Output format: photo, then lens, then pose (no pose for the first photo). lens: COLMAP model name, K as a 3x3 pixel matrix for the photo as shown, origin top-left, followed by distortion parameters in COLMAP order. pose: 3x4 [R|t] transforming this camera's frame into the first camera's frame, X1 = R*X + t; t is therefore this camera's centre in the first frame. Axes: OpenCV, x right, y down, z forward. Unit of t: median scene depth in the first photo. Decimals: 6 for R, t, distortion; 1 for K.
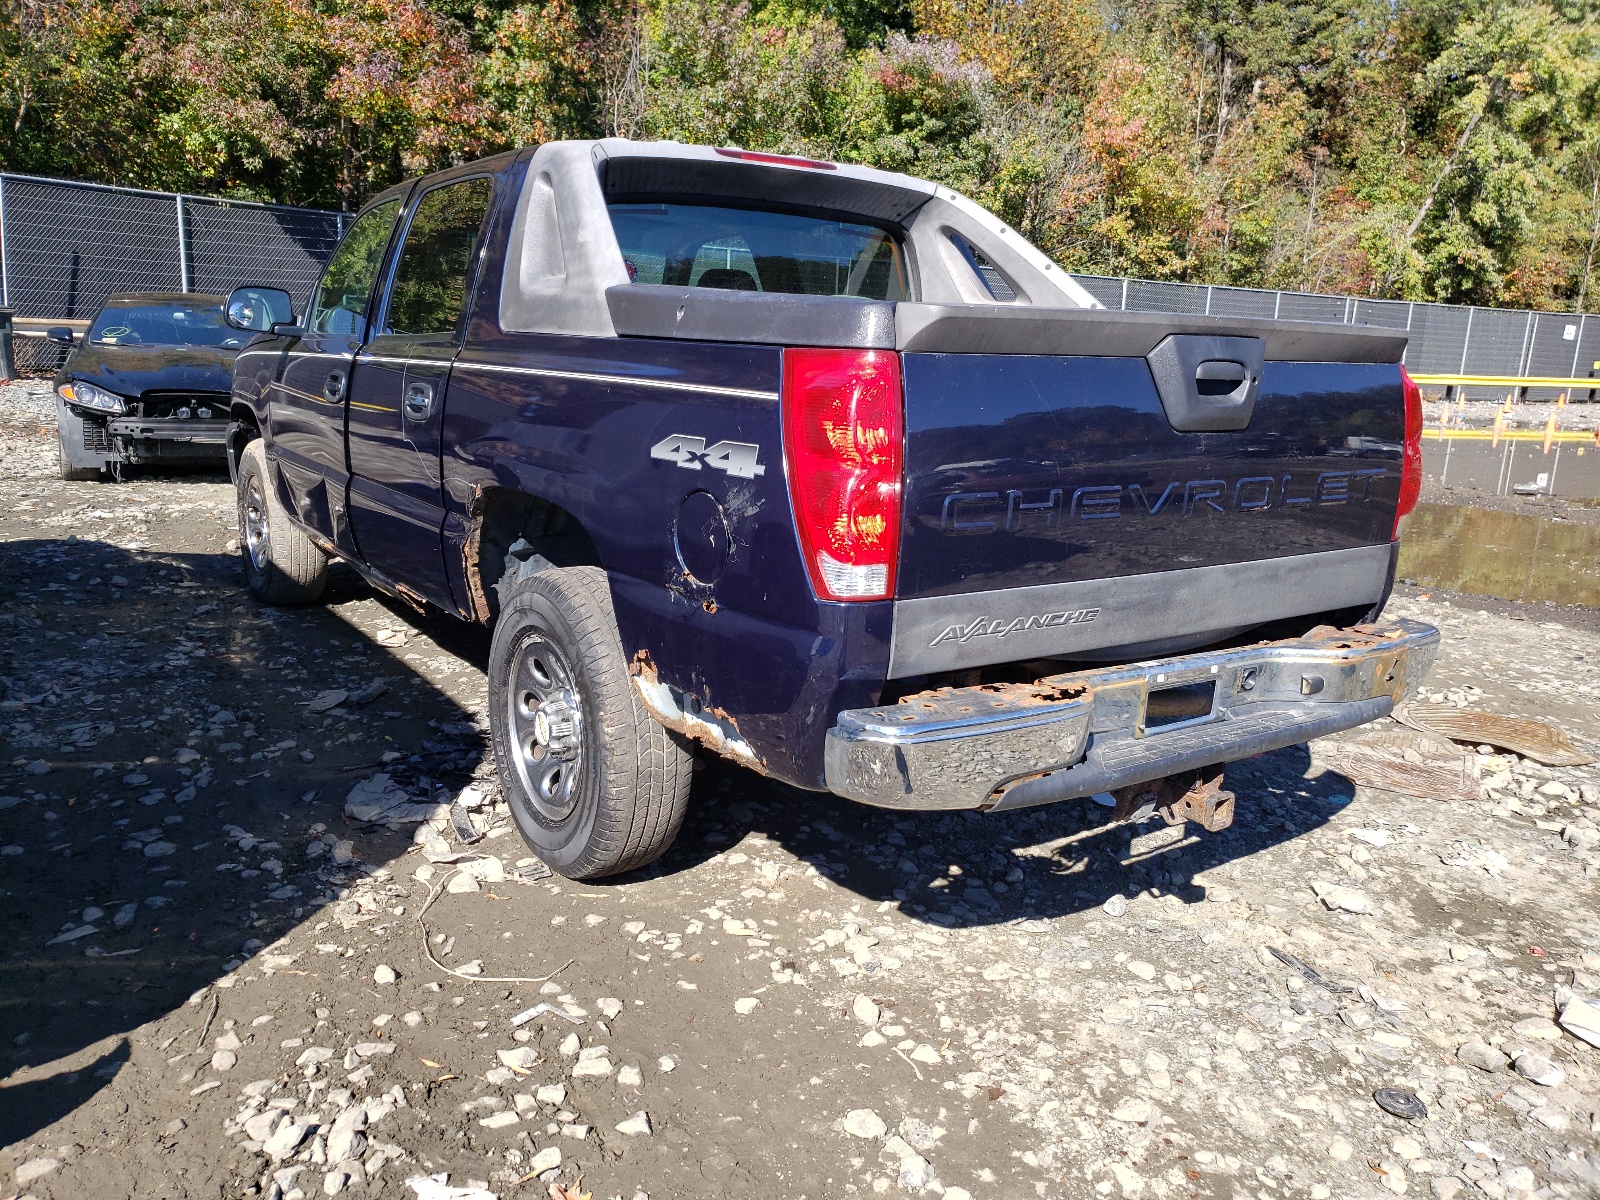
lens RADIAL K [[1374.2, 0, 787.2], [0, 1374.2, 551.4], [0, 0, 1]] dist [0.012258, 0.002026]
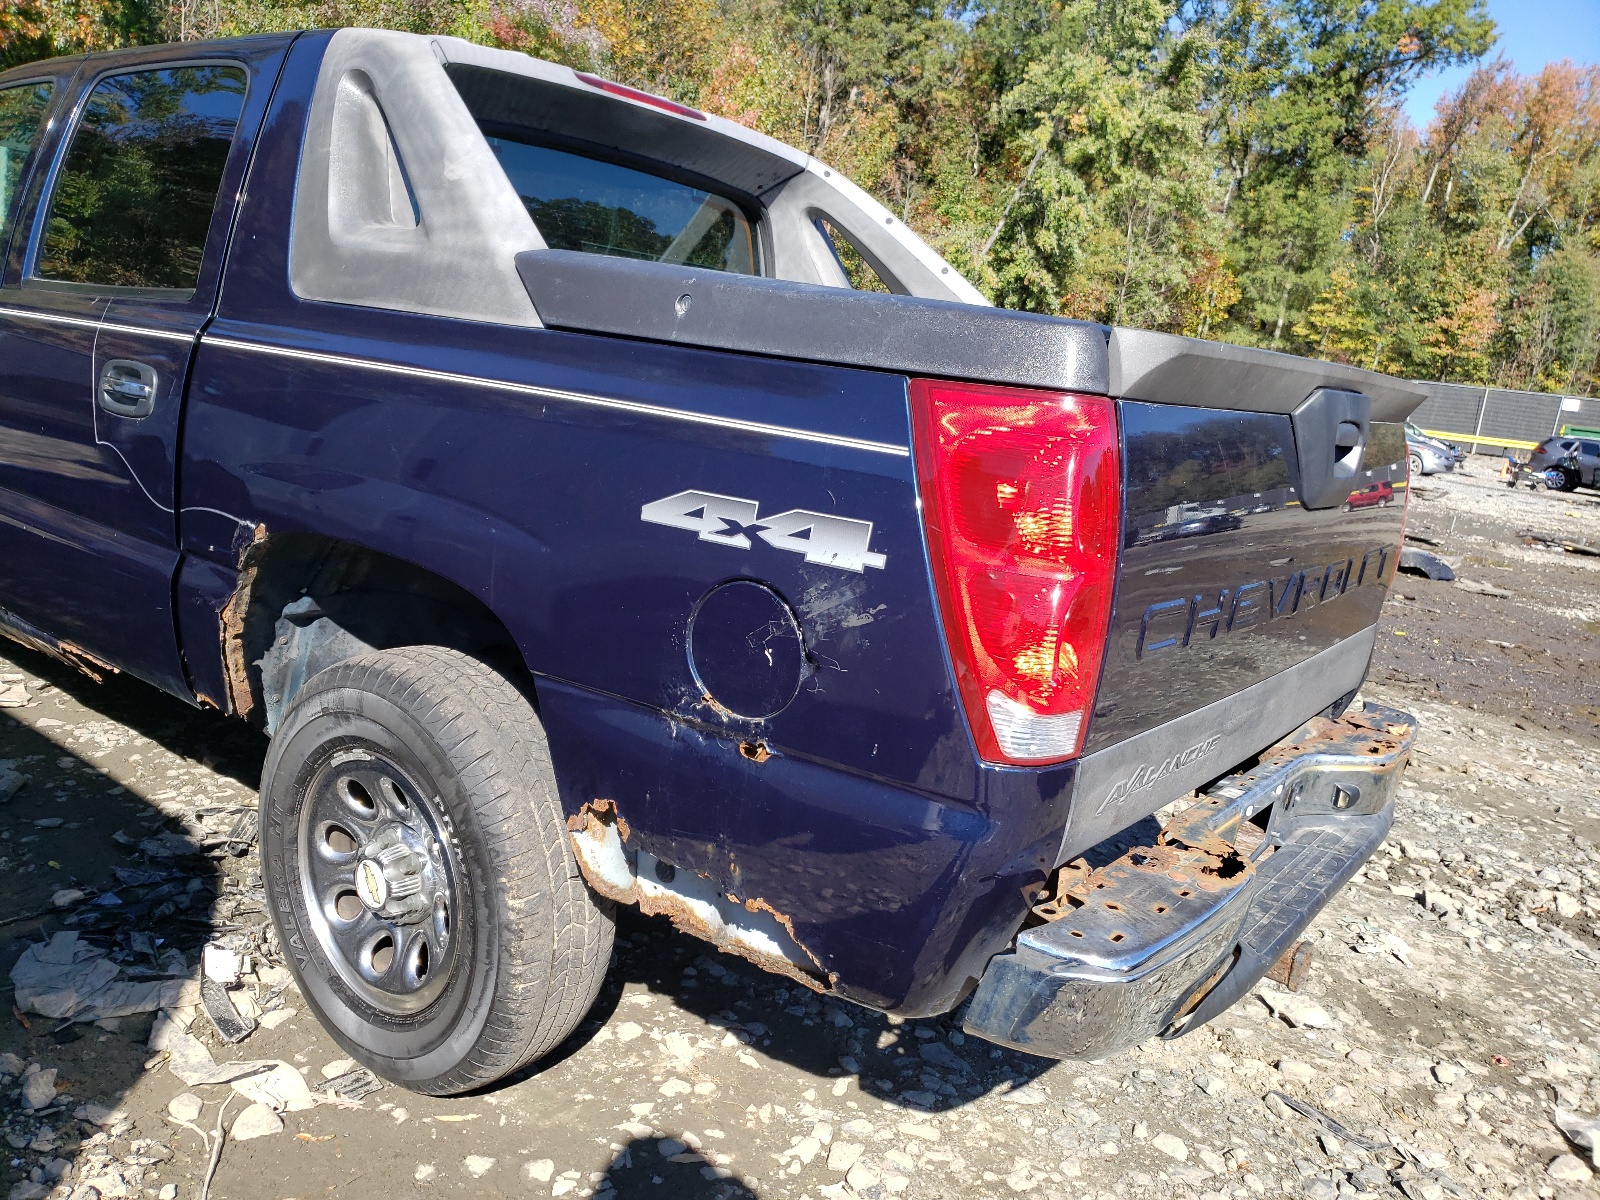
lens RADIAL K [[1338.4, 0, 800.0], [0, 1338.4, 600.0], [0, 0, 1]] dist [-0.043470, 0.082086]
pose [[0.940783, 0.007823, 0.338919, -0.159901], [-0.027185, 0.998255, 0.052419, -0.042995], [-0.337918, -0.058528, 0.939354, 0.239362]]
